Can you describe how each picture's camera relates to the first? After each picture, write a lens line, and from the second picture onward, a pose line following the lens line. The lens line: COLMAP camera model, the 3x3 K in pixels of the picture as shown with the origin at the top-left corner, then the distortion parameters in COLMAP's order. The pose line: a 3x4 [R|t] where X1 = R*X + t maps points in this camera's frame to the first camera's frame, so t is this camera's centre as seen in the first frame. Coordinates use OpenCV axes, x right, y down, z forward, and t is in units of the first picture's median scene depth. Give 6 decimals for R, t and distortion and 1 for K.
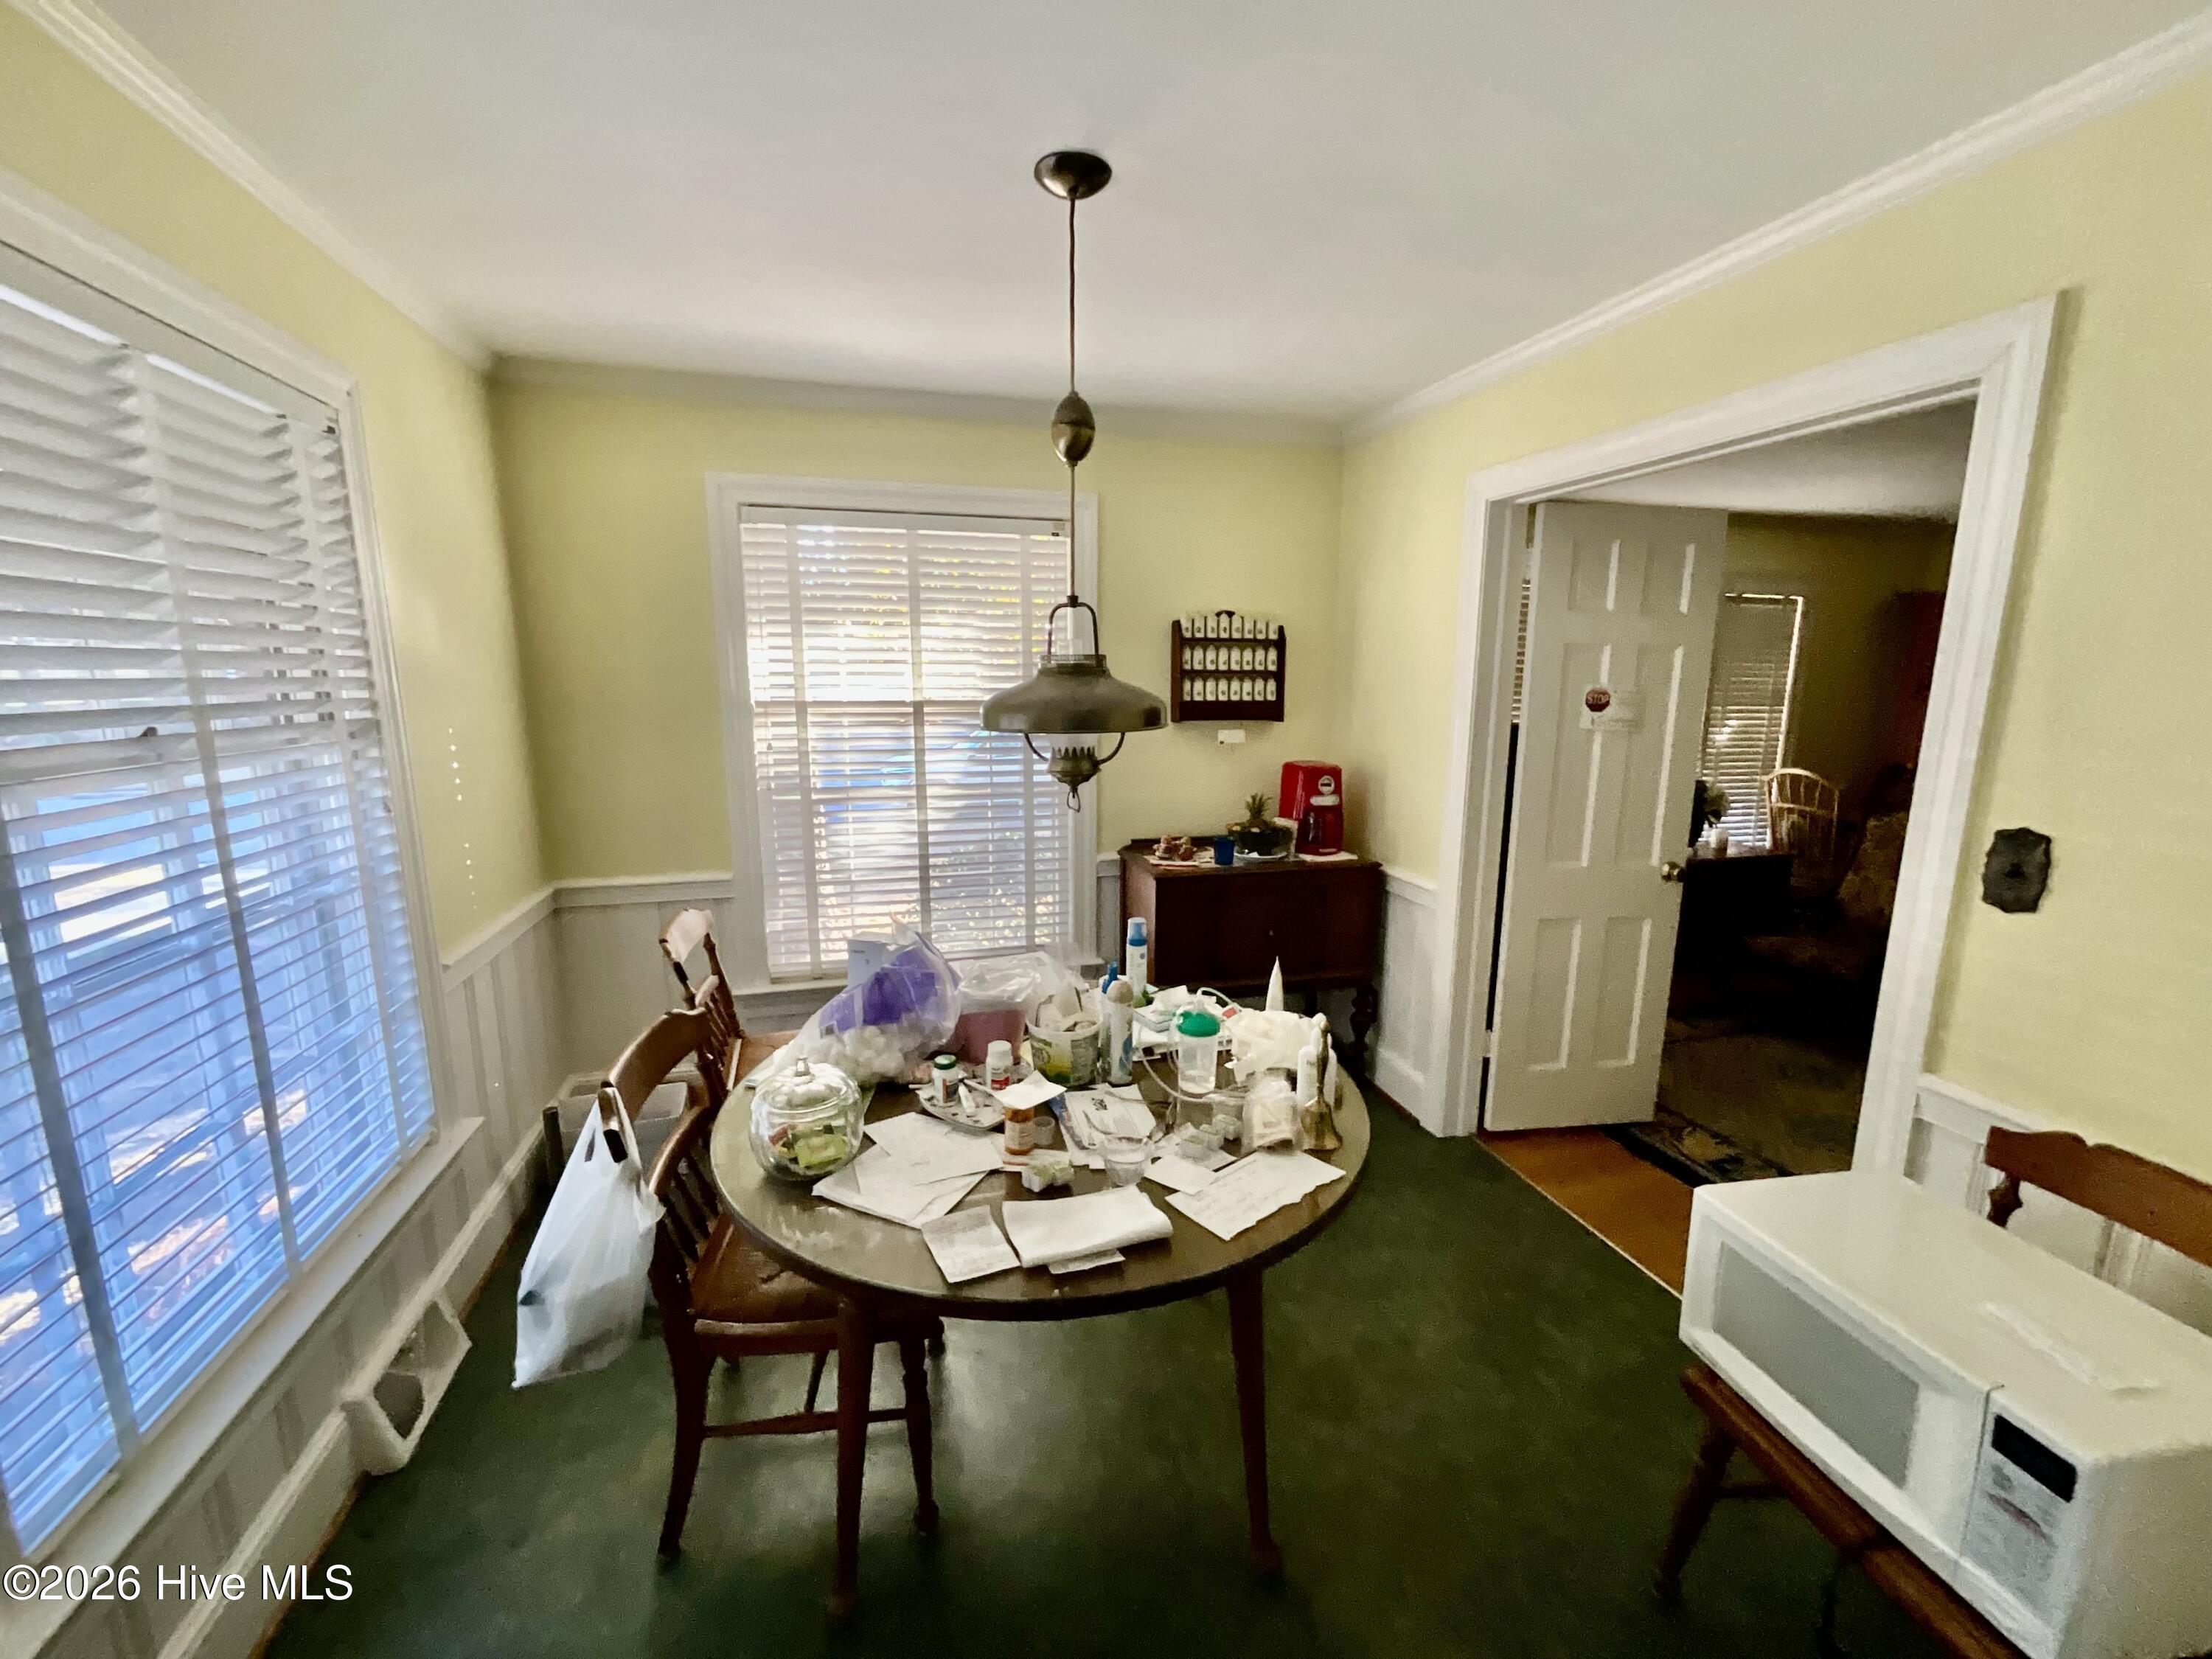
lens RADIAL K [[893.5, 0, 1107.0], [0, 893.5, 831.3], [0, 0, 1]] dist [0.000270, -0.000219]
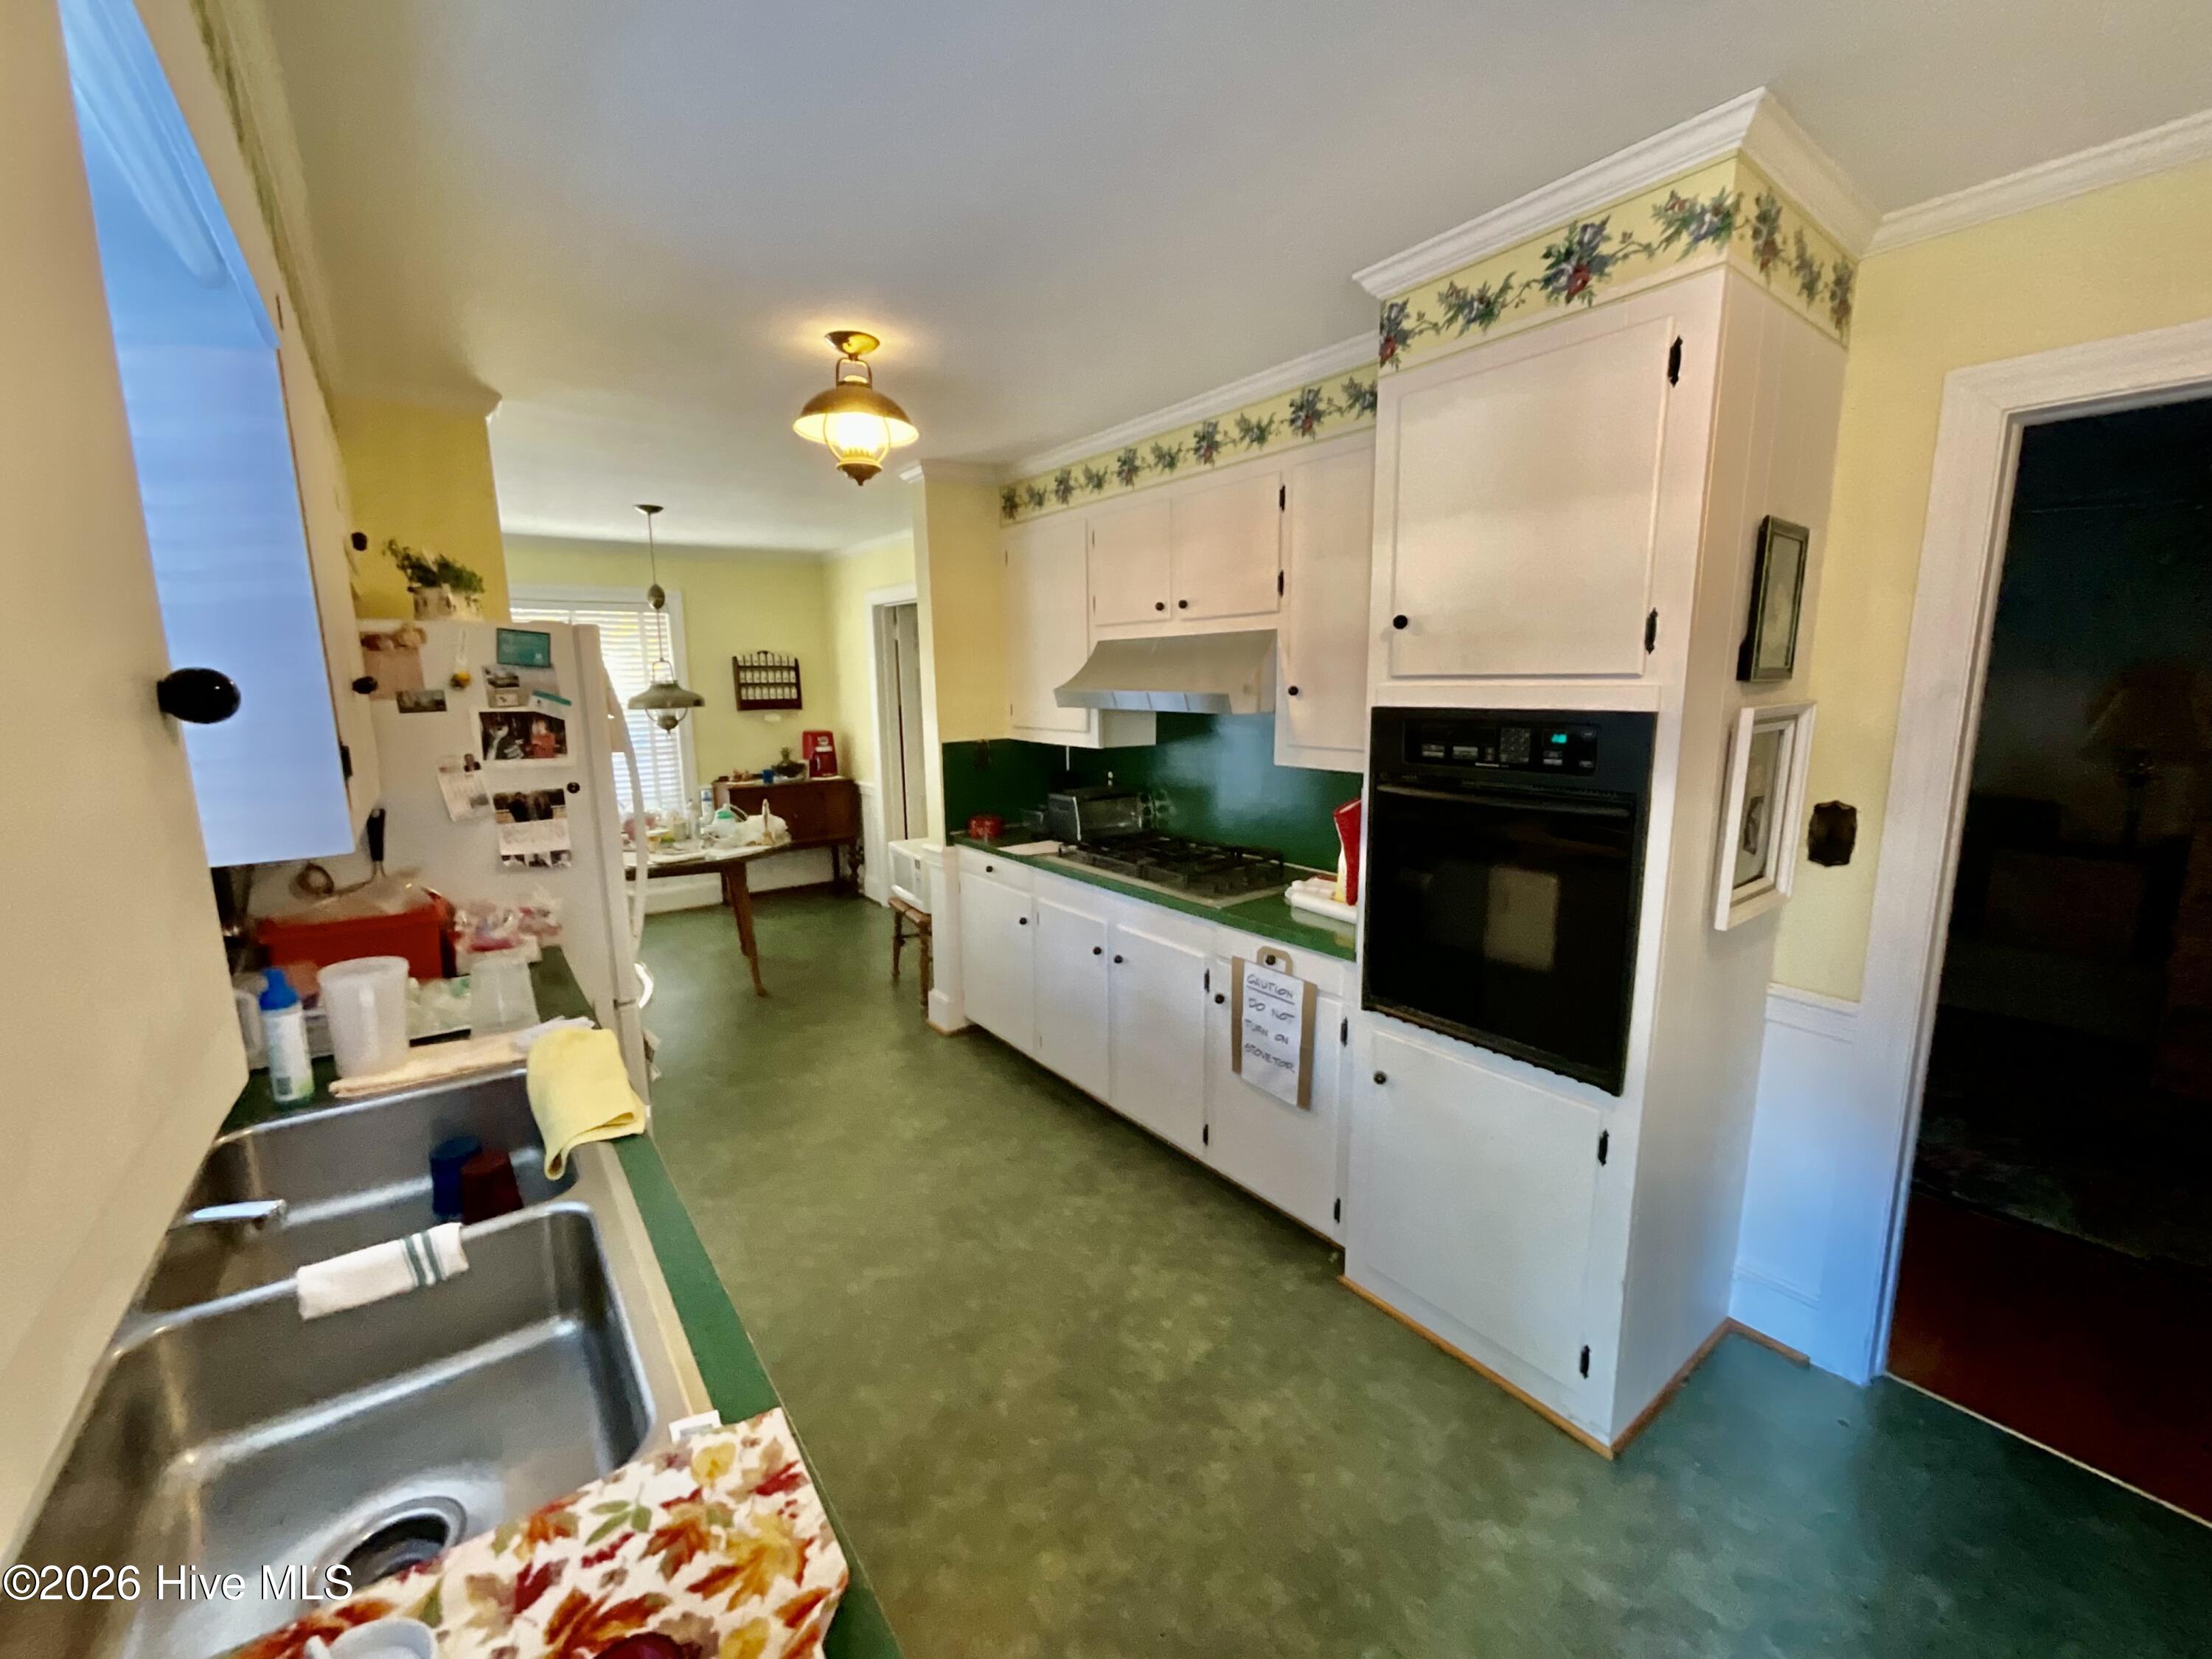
lens RADIAL K [[893.5, 0, 1103.5], [0, 893.5, 830.2], [0, 0, 1]] dist [0.000270, -0.000219]
pose [[0.931541, -0.073786, 0.356071, 0.104847], [0.075840, 0.997086, 0.008210, 0.169219], [-0.355639, 0.019356, 0.934423, -1.013173]]
